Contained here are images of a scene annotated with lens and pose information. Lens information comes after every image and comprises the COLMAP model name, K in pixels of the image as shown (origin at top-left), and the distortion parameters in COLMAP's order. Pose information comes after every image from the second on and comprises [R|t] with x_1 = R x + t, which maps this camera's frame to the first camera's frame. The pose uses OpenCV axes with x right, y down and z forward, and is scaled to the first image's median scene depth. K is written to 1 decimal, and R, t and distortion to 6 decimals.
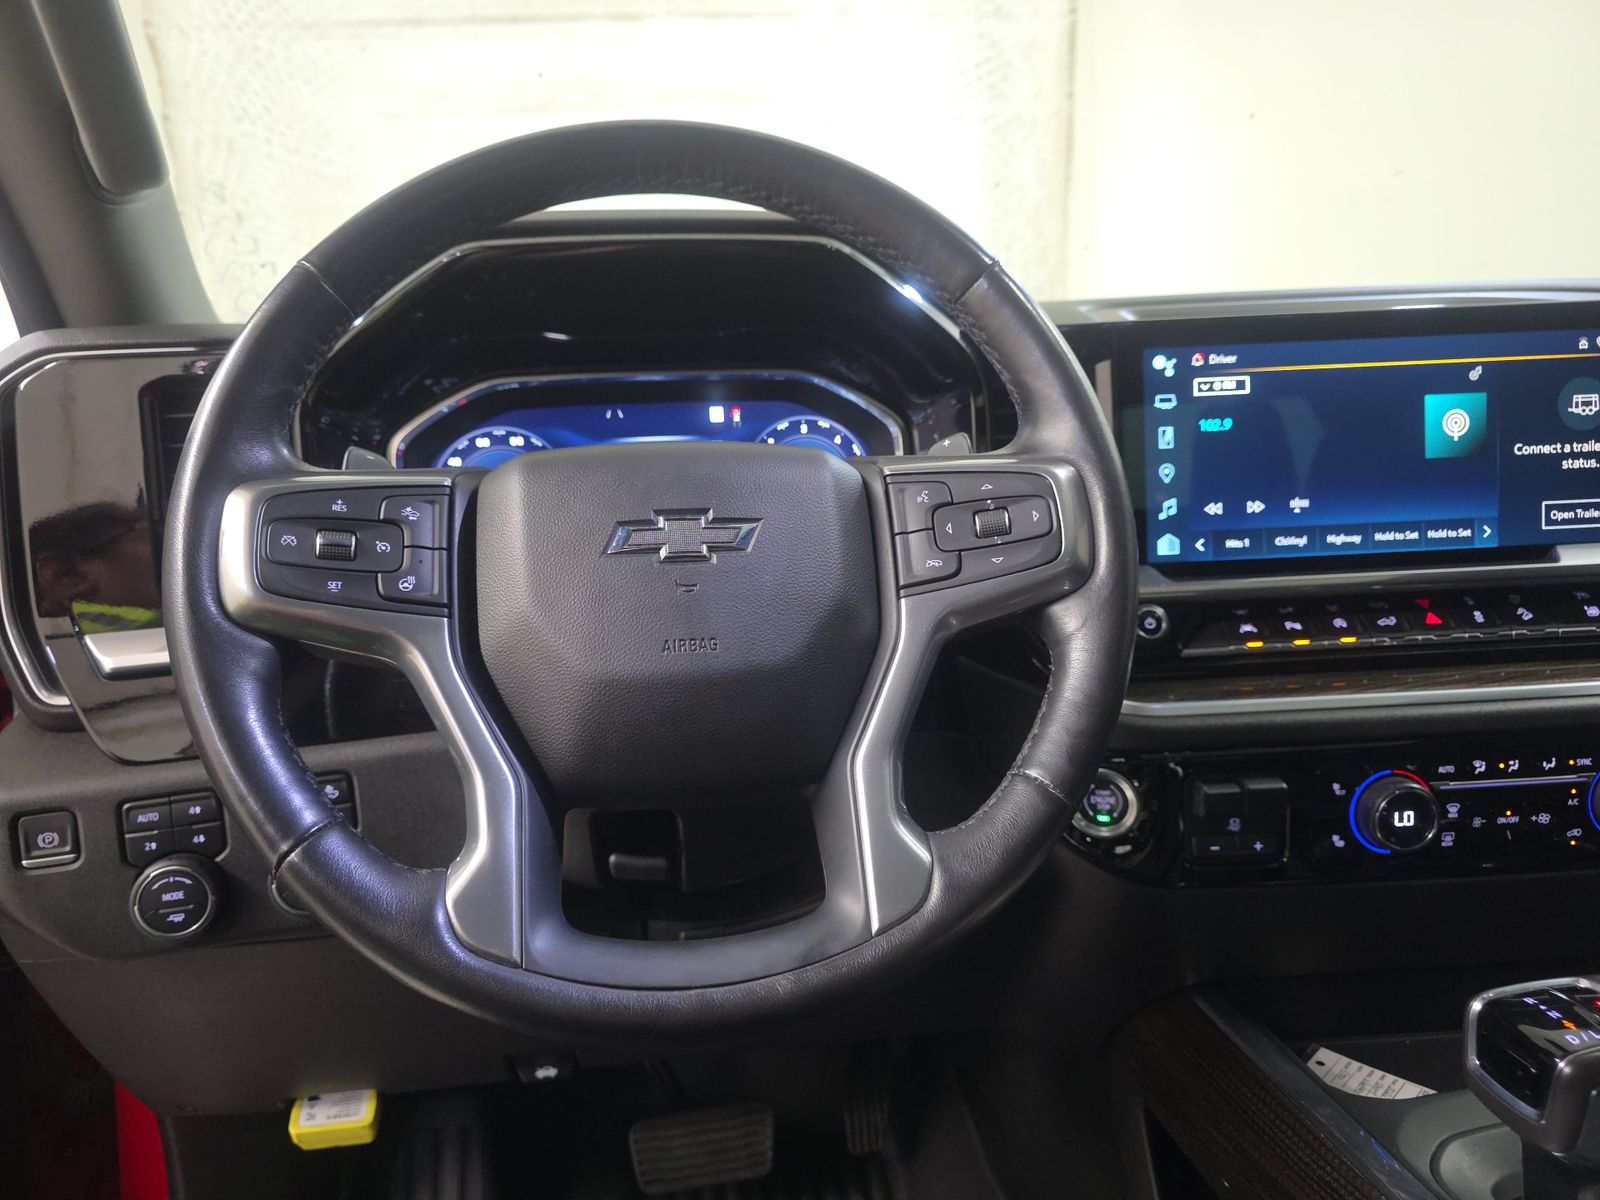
lens RADIAL K [[1048.1, 0, 741.3], [0, 1048.1, 632.5], [0, 0, 1]] dist [0.036791, -0.038009]
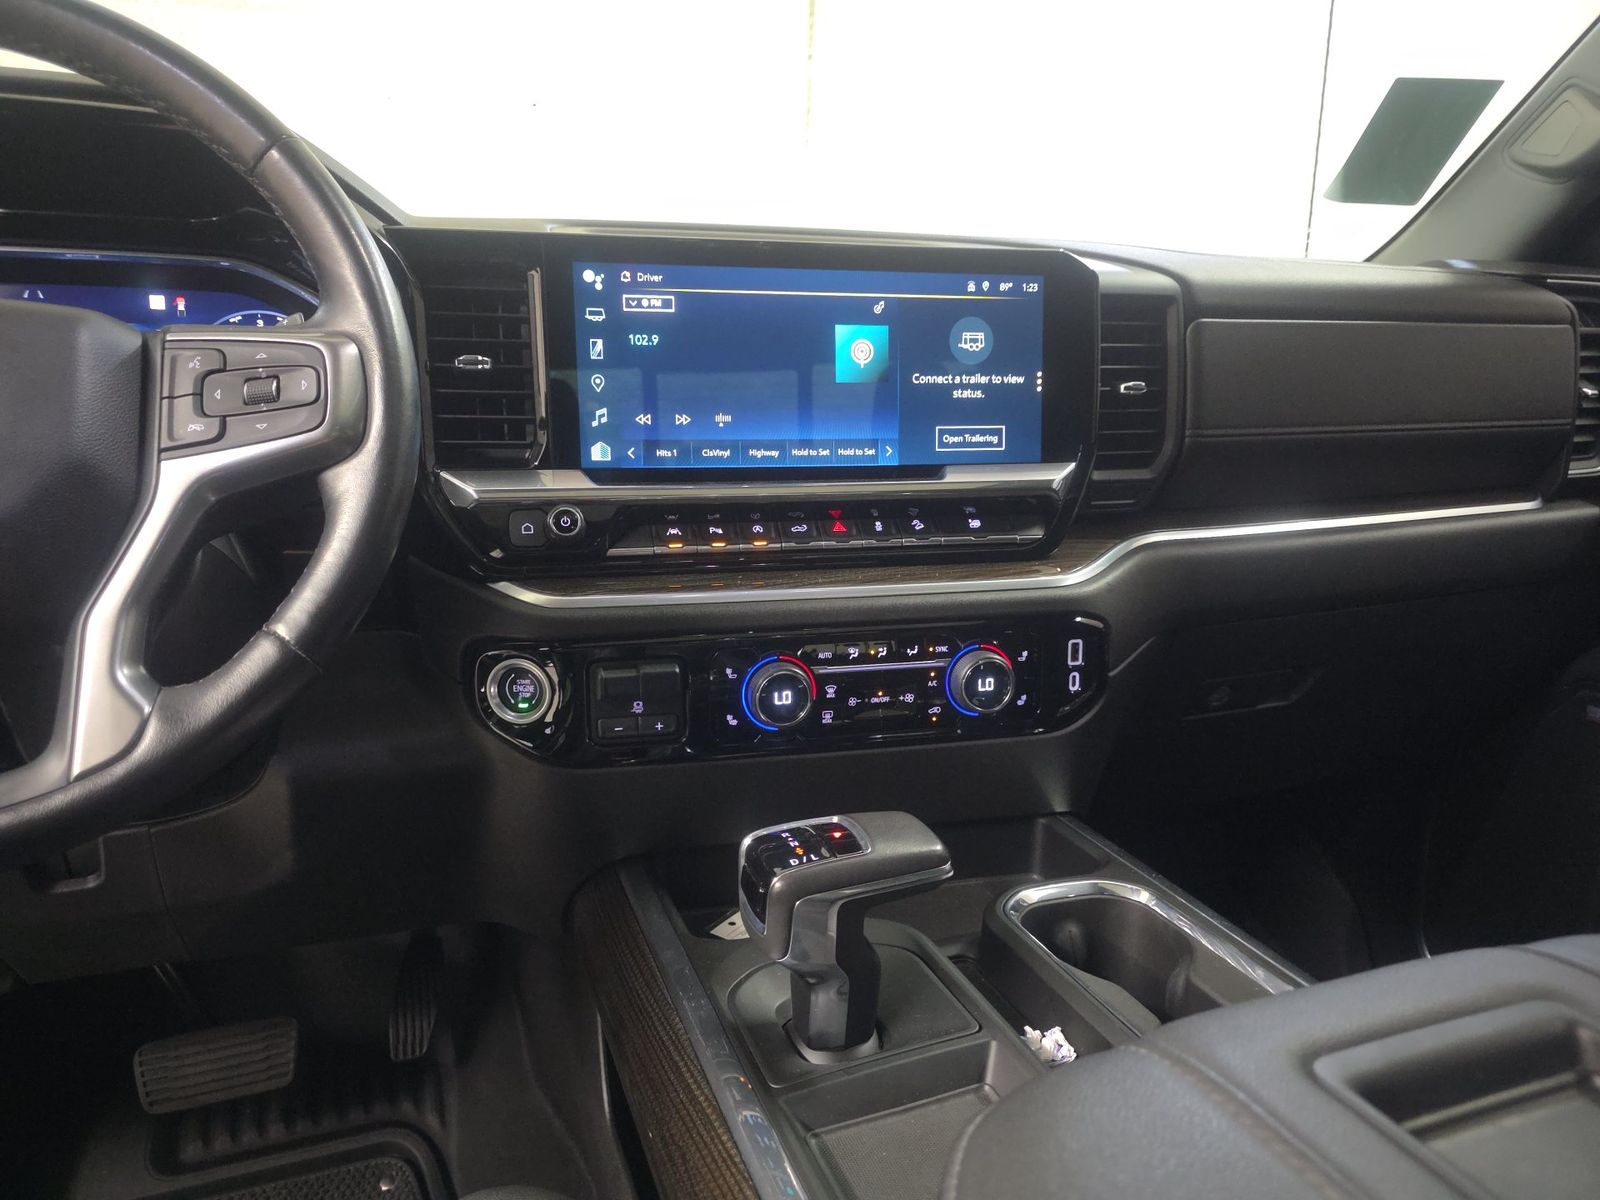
lens RADIAL K [[1048.1, 0, 785.1], [0, 1048.1, 647.8], [0, 0, 1]] dist [0.036791, -0.038009]
pose [[0.977624, -0.002810, 0.210342, 0.364563], [-0.006113, 0.999109, 0.041758, 0.069799], [-0.210272, -0.042109, 0.976736, -0.084612]]
